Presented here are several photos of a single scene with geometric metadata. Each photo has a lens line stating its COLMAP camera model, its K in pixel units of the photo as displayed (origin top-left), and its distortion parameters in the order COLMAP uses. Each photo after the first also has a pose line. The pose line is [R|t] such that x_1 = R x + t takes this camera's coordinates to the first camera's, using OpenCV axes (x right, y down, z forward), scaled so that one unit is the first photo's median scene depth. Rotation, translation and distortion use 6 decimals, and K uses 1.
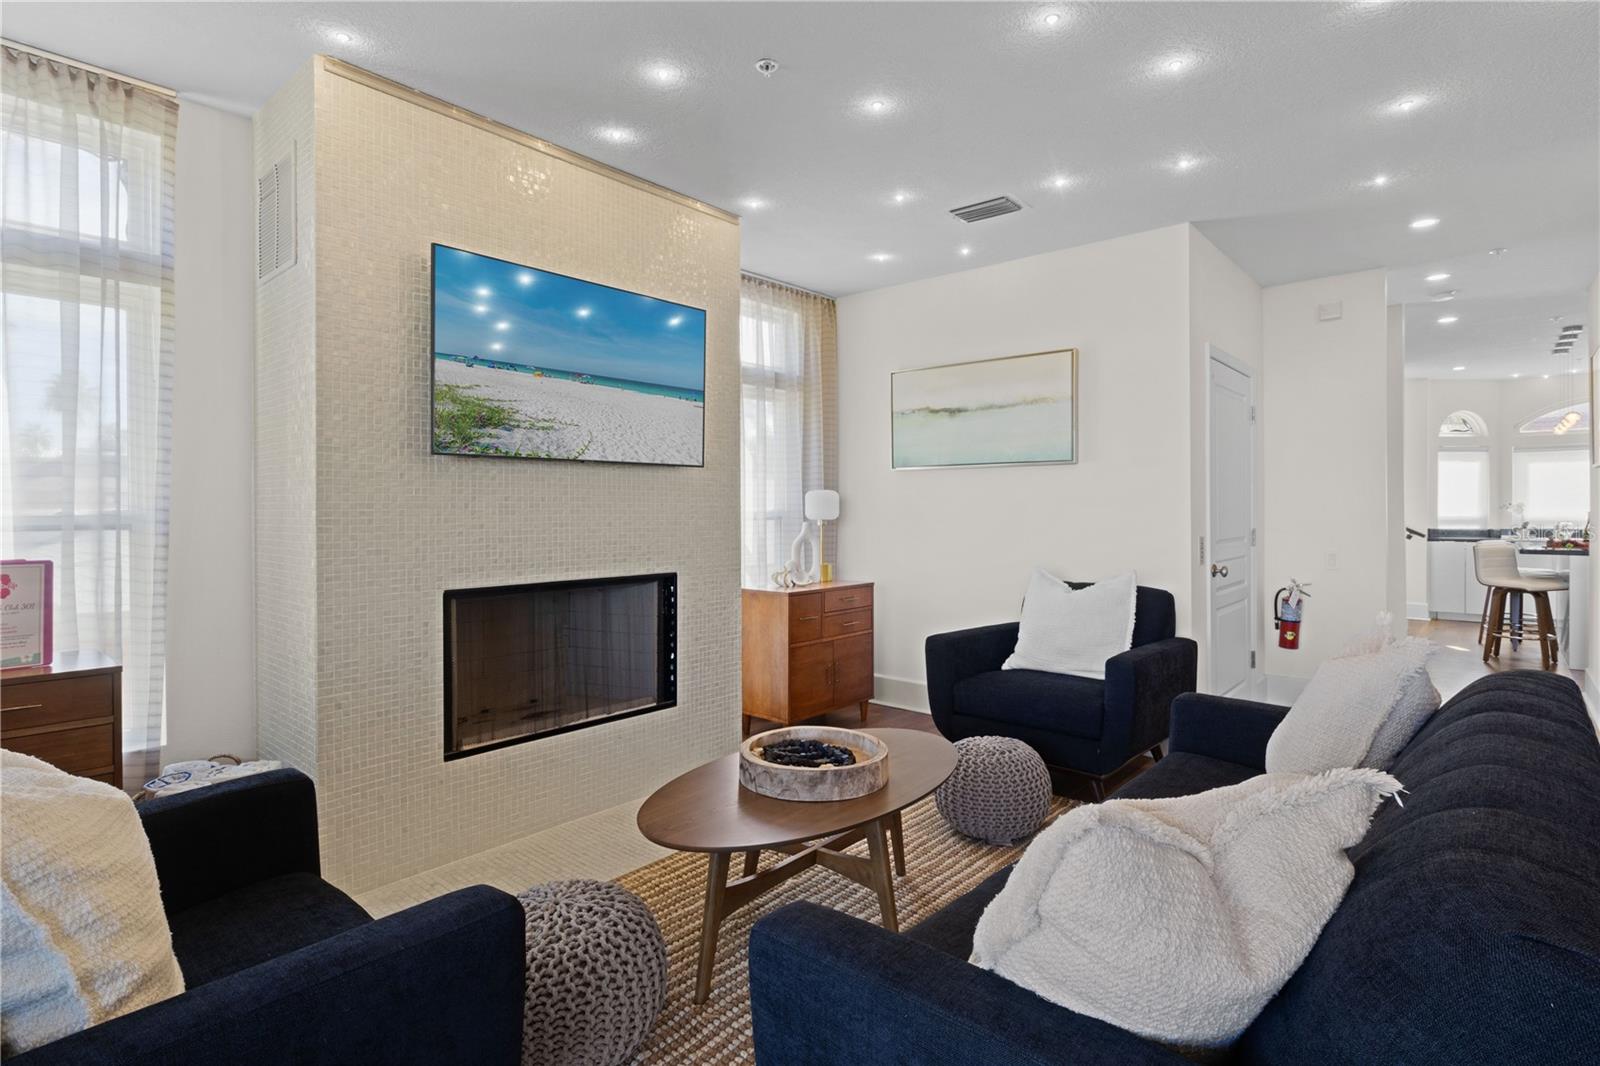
lens RADIAL K [[809.6, 0, 793.3], [0, 809.6, 513.6], [0, 0, 1]] dist [-0.004420, -0.001320]
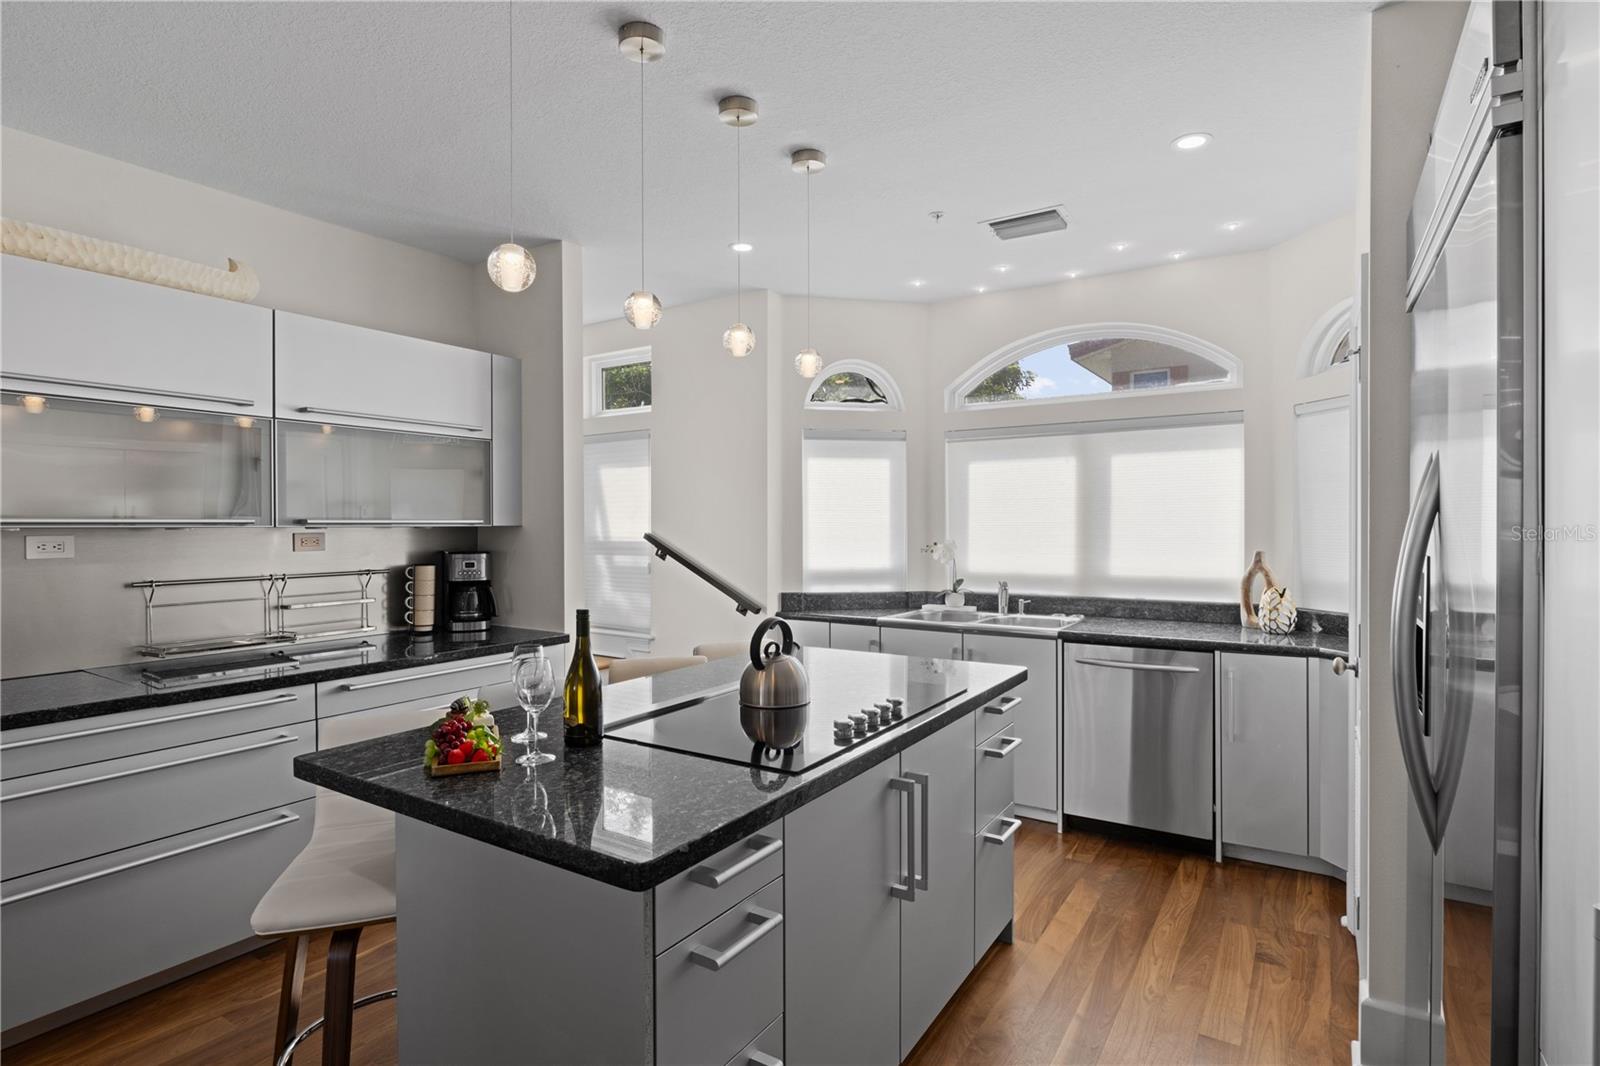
lens RADIAL K [[809.6, 0, 803.6], [0, 809.6, 536.7], [0, 0, 1]] dist [-0.004420, -0.001320]
pose [[0.988310, 0.001203, 0.152455, 1.450517], [-0.002179, 0.999978, 0.006235, -0.038249], [-0.152445, -0.006495, 0.988291, 1.003923]]
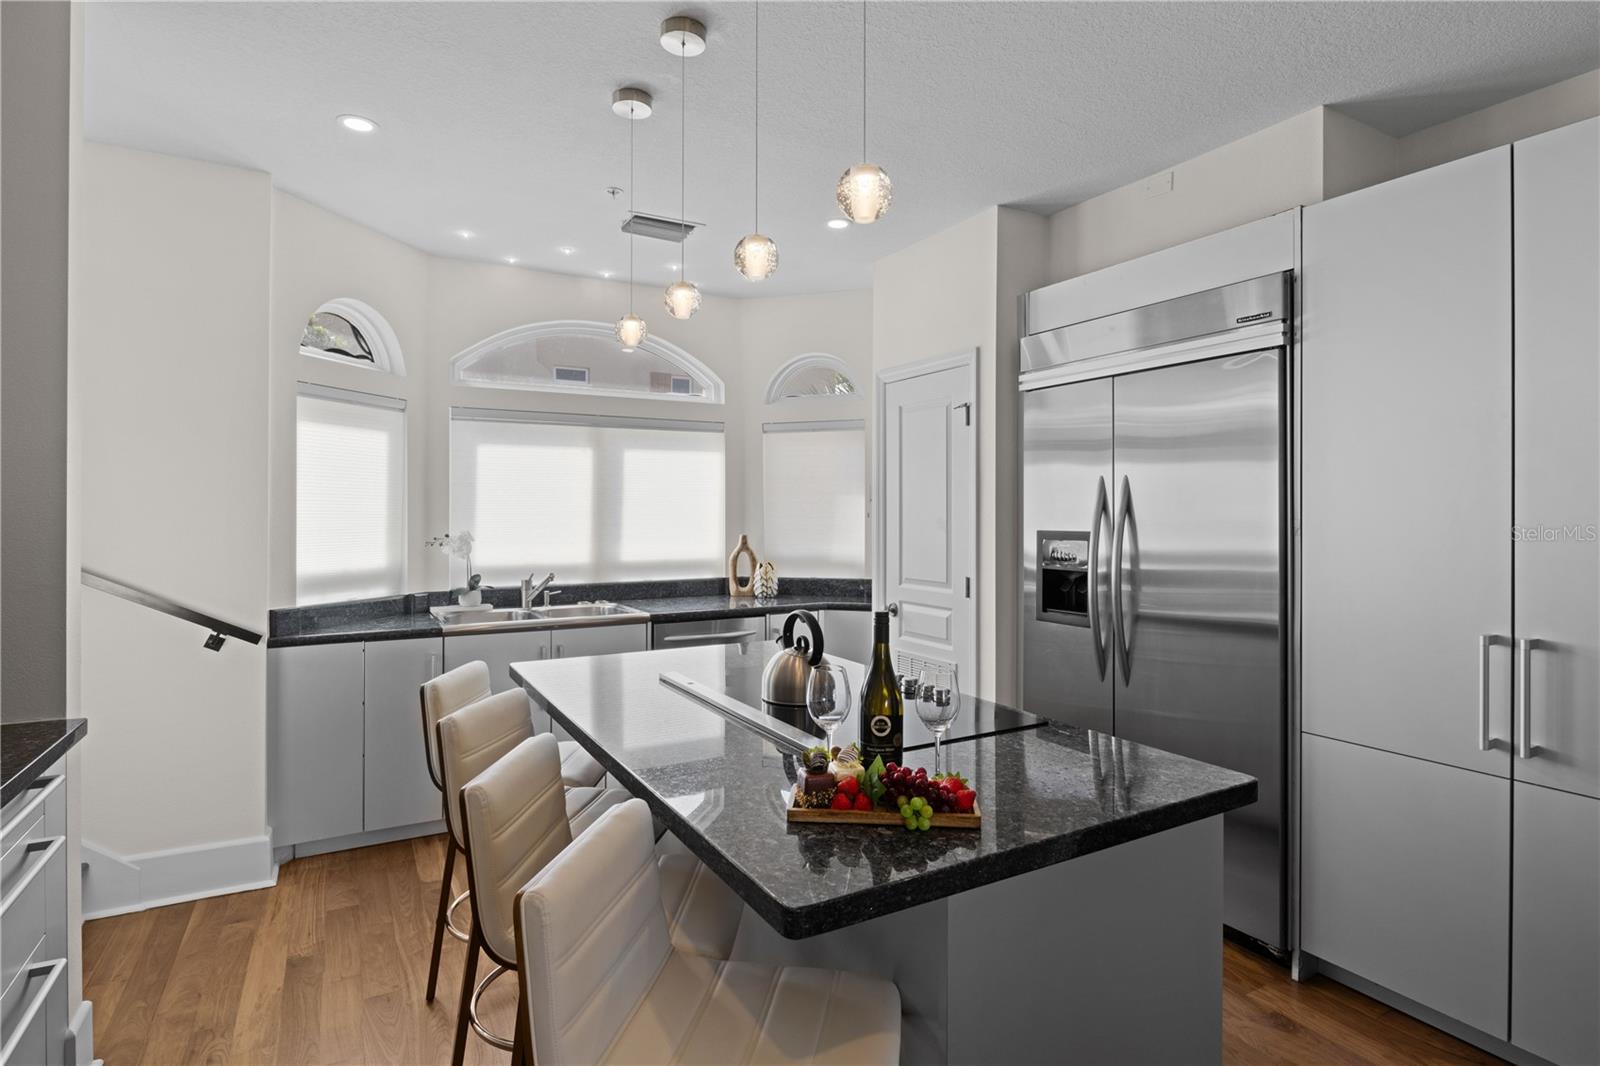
lens RADIAL K [[809.6, 0, 805.8], [0, 809.6, 520.1], [0, 0, 1]] dist [-0.004420, -0.001320]
pose [[0.324079, -0.001786, 0.946028, 1.062090], [0.004119, 0.999991, 0.000476, -0.039152], [-0.946021, 0.003743, 0.324084, 1.334989]]
